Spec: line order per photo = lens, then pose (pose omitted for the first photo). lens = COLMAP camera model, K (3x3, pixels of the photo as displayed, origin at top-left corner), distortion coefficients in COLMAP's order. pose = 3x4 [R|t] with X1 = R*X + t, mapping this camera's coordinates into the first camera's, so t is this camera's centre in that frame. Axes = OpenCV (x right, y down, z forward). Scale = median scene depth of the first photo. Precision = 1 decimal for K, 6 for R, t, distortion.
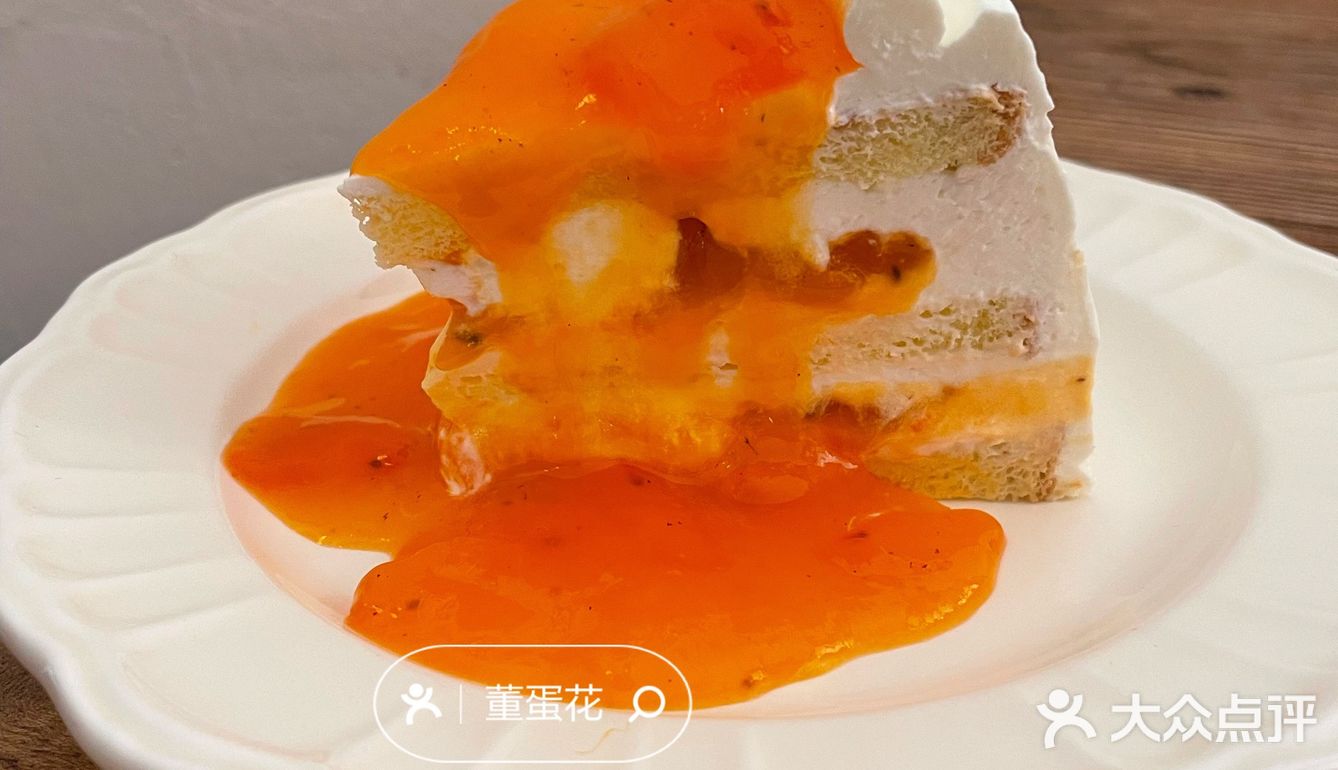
lens RADIAL K [[1388.5, 0, 669.0], [0, 1388.5, 385.0], [0, 0, 1]] dist [0.143517, -0.001705]
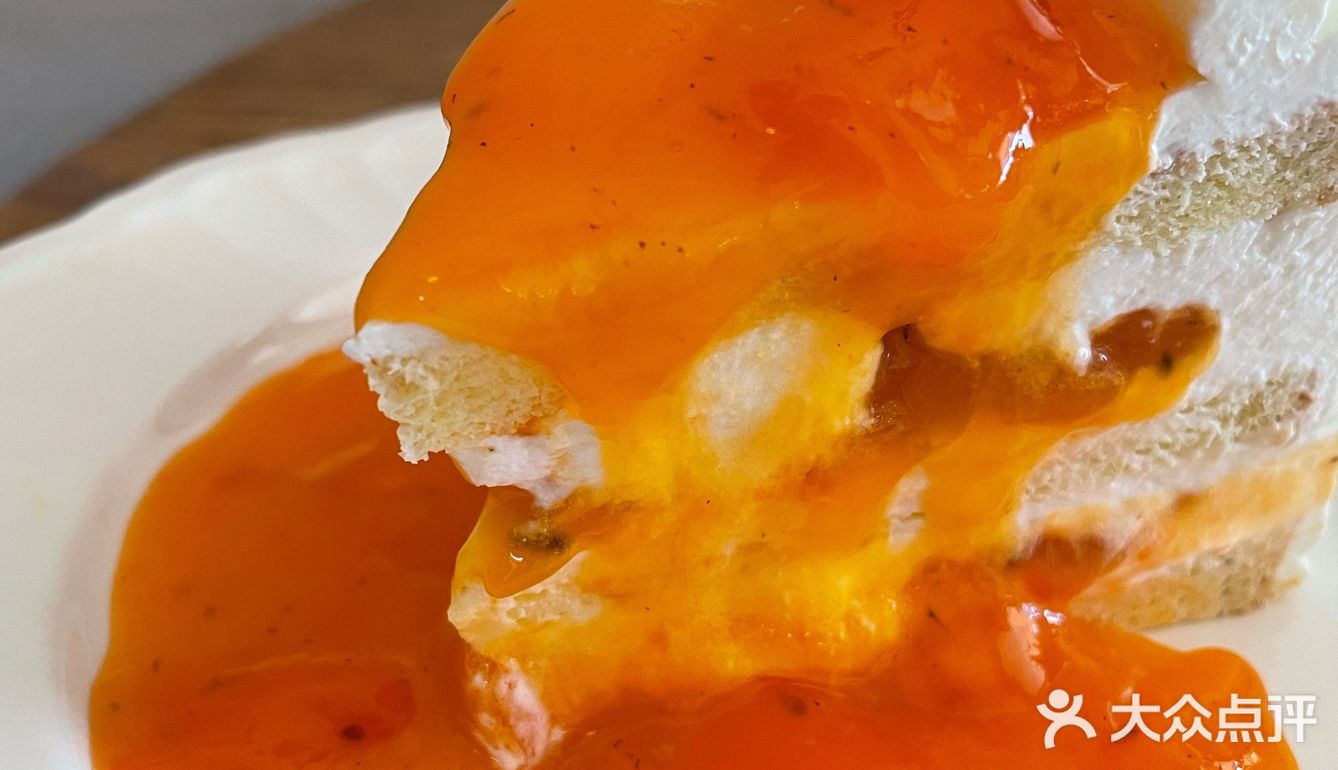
lens RADIAL K [[1446.5, 0, 669.0], [0, 1446.5, 385.0], [0, 0, 1]] dist [0.042070, -0.026644]
pose [[0.946243, -0.132023, 0.295286, -0.277146], [0.111275, 0.990055, 0.086076, -0.155097], [-0.303714, -0.048591, 0.951523, 0.387764]]
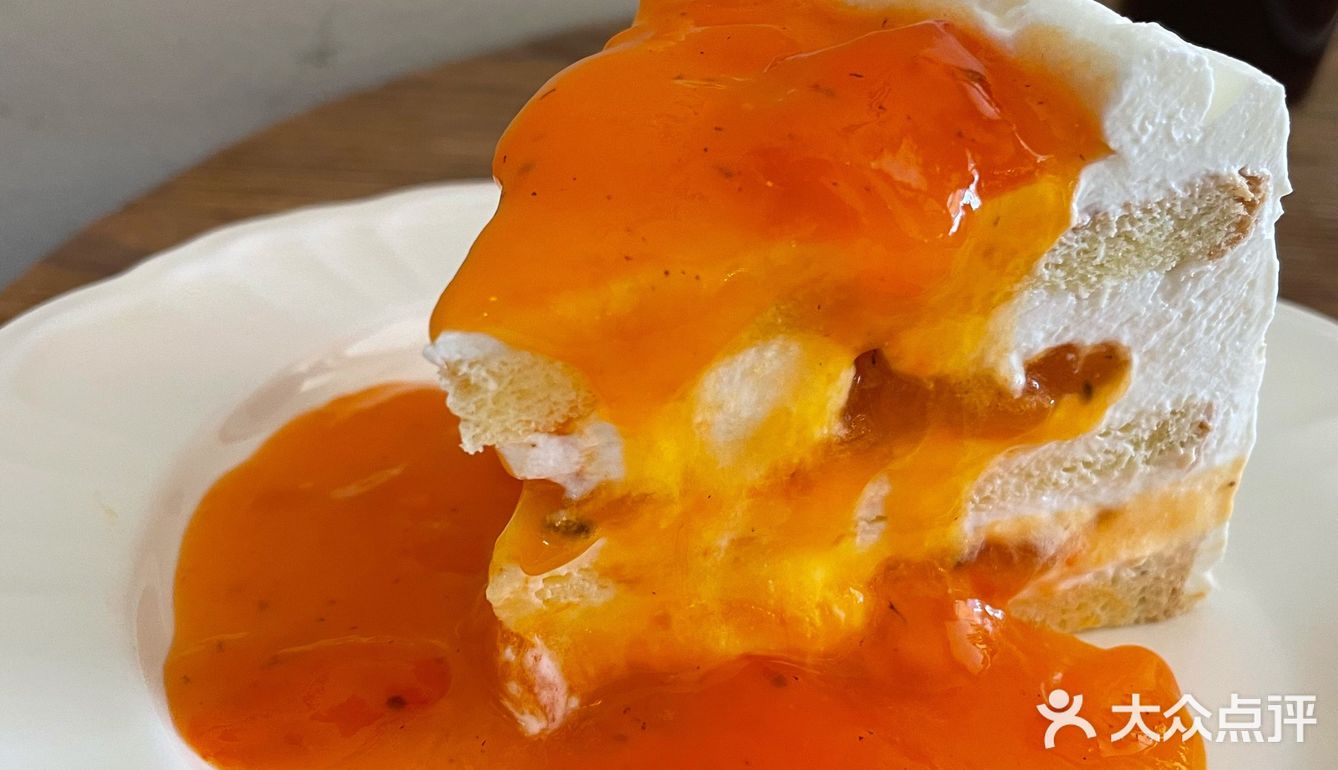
lens RADIAL K [[1413.8, 0, 669.0], [0, 1413.8, 385.0], [0, 0, 1]] dist [0.077504, 0.010356]
pose [[0.935334, -0.096546, 0.340337, -0.350255], [0.096054, 0.995207, 0.018338, -0.120525], [-0.340476, 0.015539, 0.940125, 0.287506]]
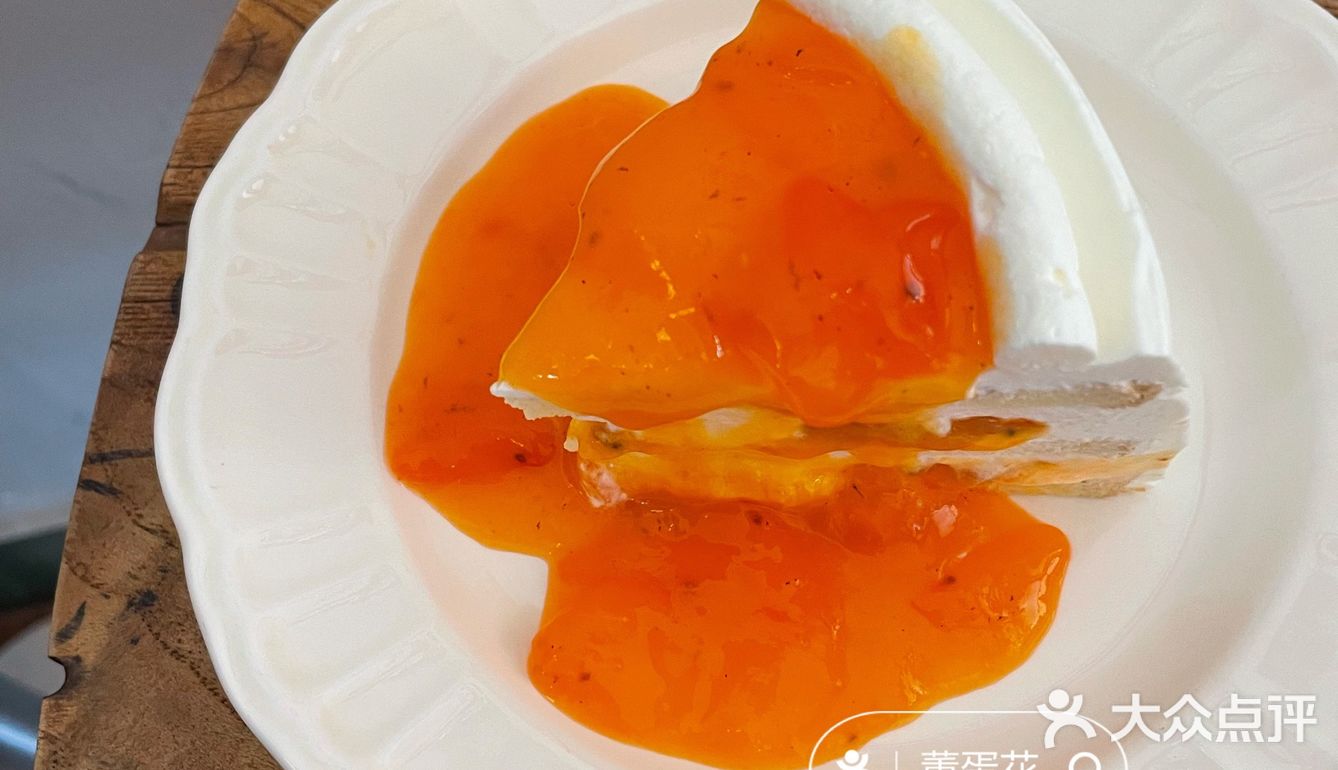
lens RADIAL K [[1388.5, 0, 669.0], [0, 1388.5, 385.0], [0, 0, 1]] dist [0.143517, -0.001705]
pose [[0.999972, -0.004065, -0.006210, -0.092233], [0.007006, 0.793178, 0.608949, -0.756045], [0.002450, -0.608976, 0.793185, 0.162886]]
